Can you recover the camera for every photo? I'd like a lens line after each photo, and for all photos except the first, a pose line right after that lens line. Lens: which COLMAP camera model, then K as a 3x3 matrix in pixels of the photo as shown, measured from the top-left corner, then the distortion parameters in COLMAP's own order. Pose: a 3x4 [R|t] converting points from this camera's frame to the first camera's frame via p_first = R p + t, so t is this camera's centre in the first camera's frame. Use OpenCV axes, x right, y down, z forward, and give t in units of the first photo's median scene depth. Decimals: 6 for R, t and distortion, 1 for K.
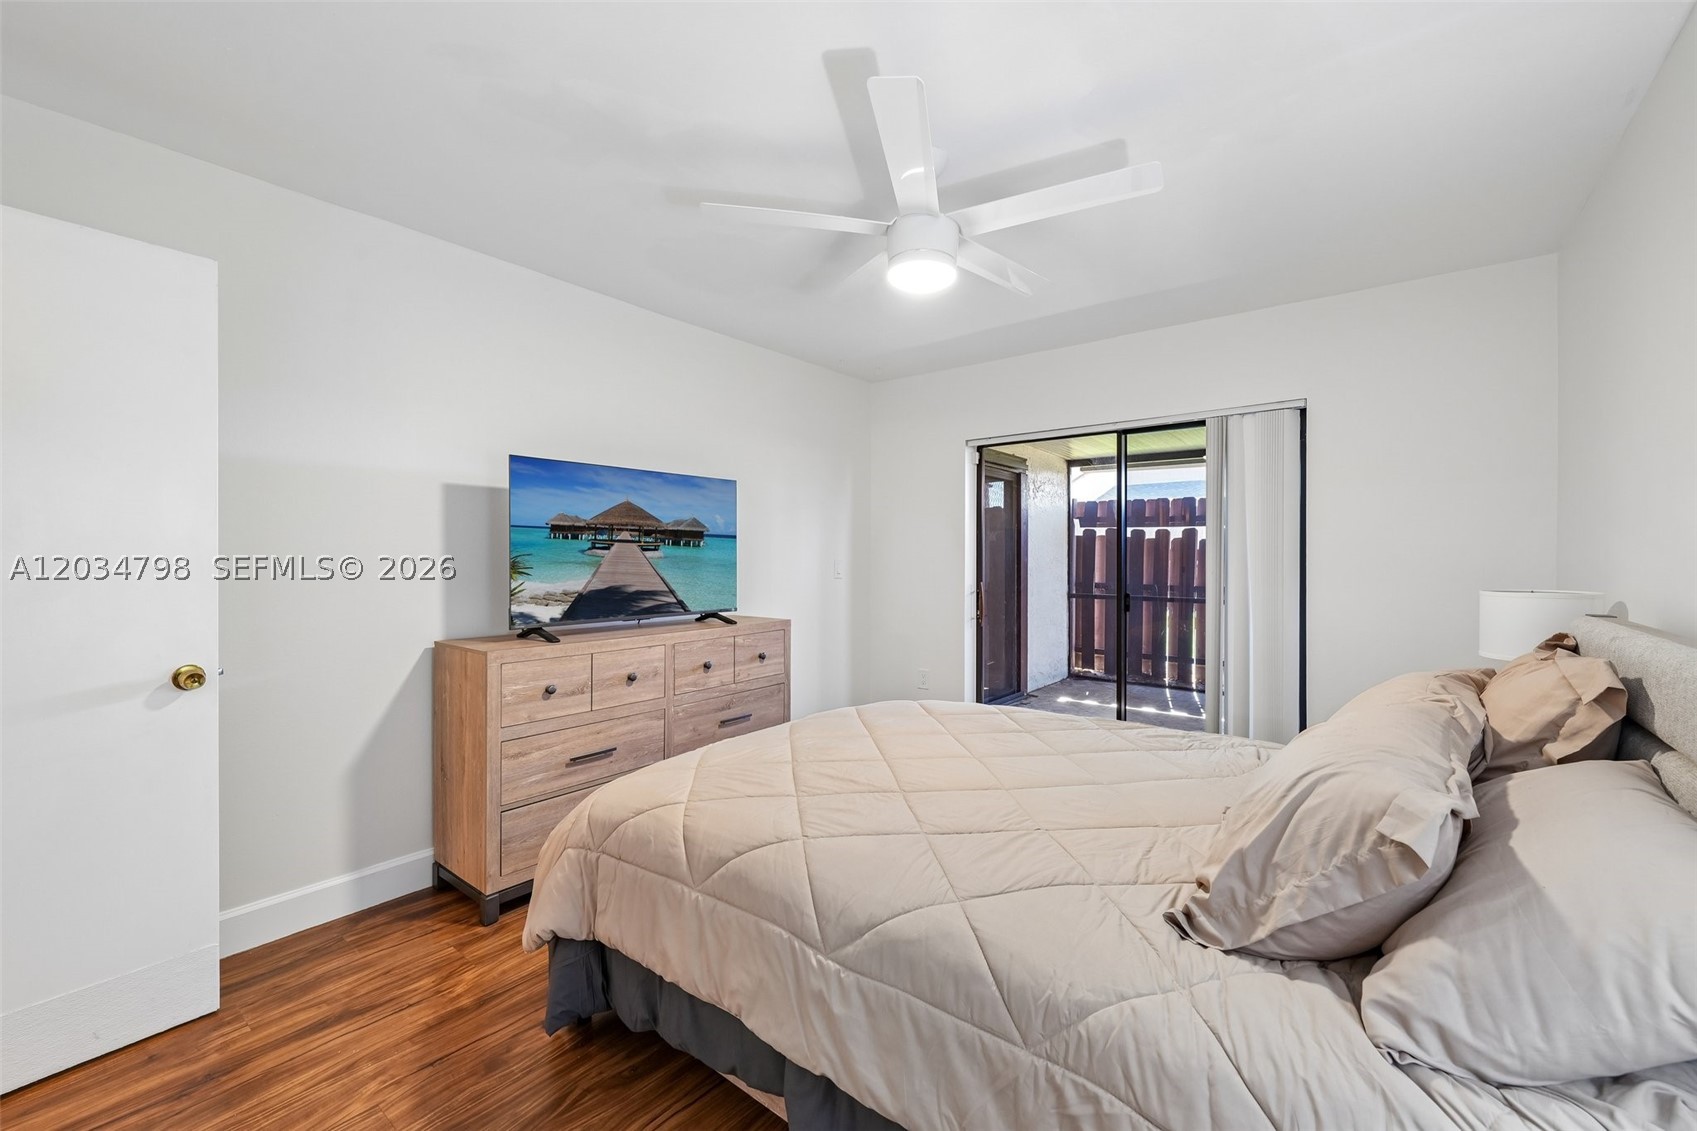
lens RADIAL K [[697.8, 0, 852.2], [0, 697.8, 560.6], [0, 0, 1]] dist [-0.001374, -0.000232]
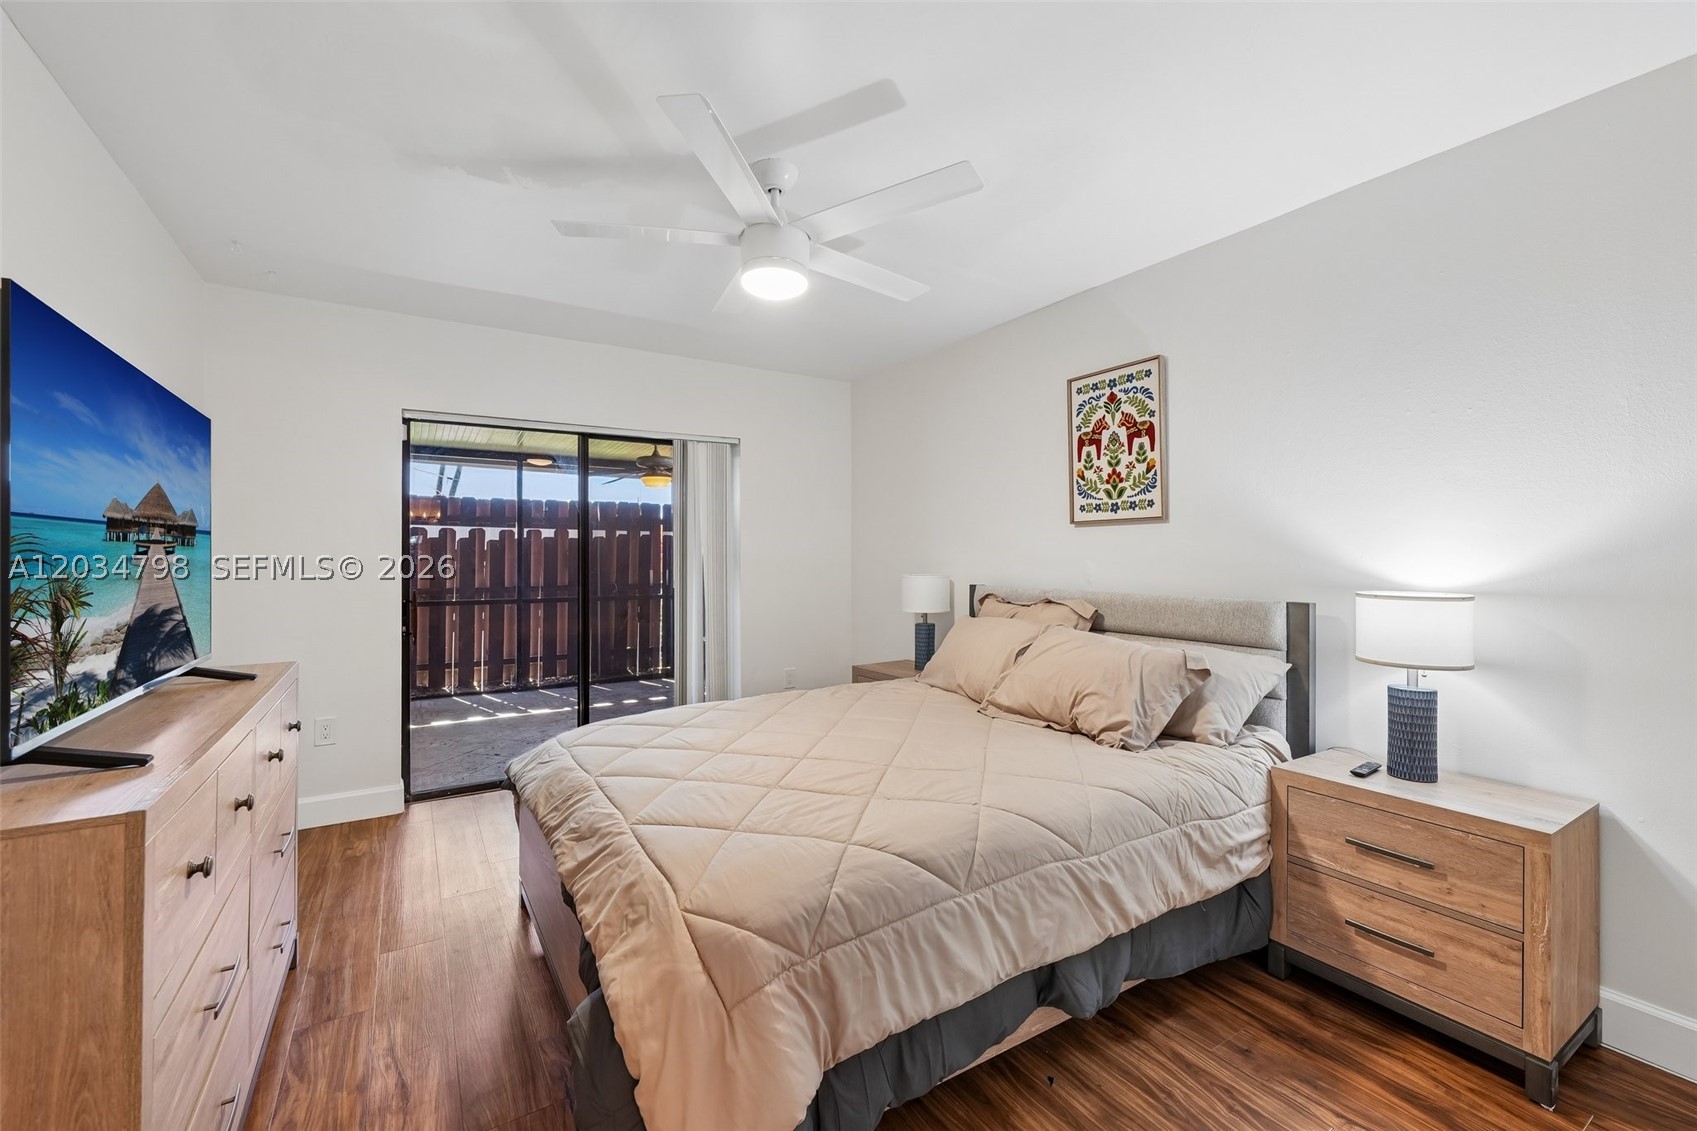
lens RADIAL K [[697.8, 0, 852.2], [0, 697.8, 560.6], [0, 0, 1]] dist [-0.001374, -0.000232]
pose [[0.349015, -0.013990, 0.937013, -0.439181], [0.012848, 0.999866, 0.010143, -0.007332], [-0.937029, 0.008498, 0.349148, 0.285927]]
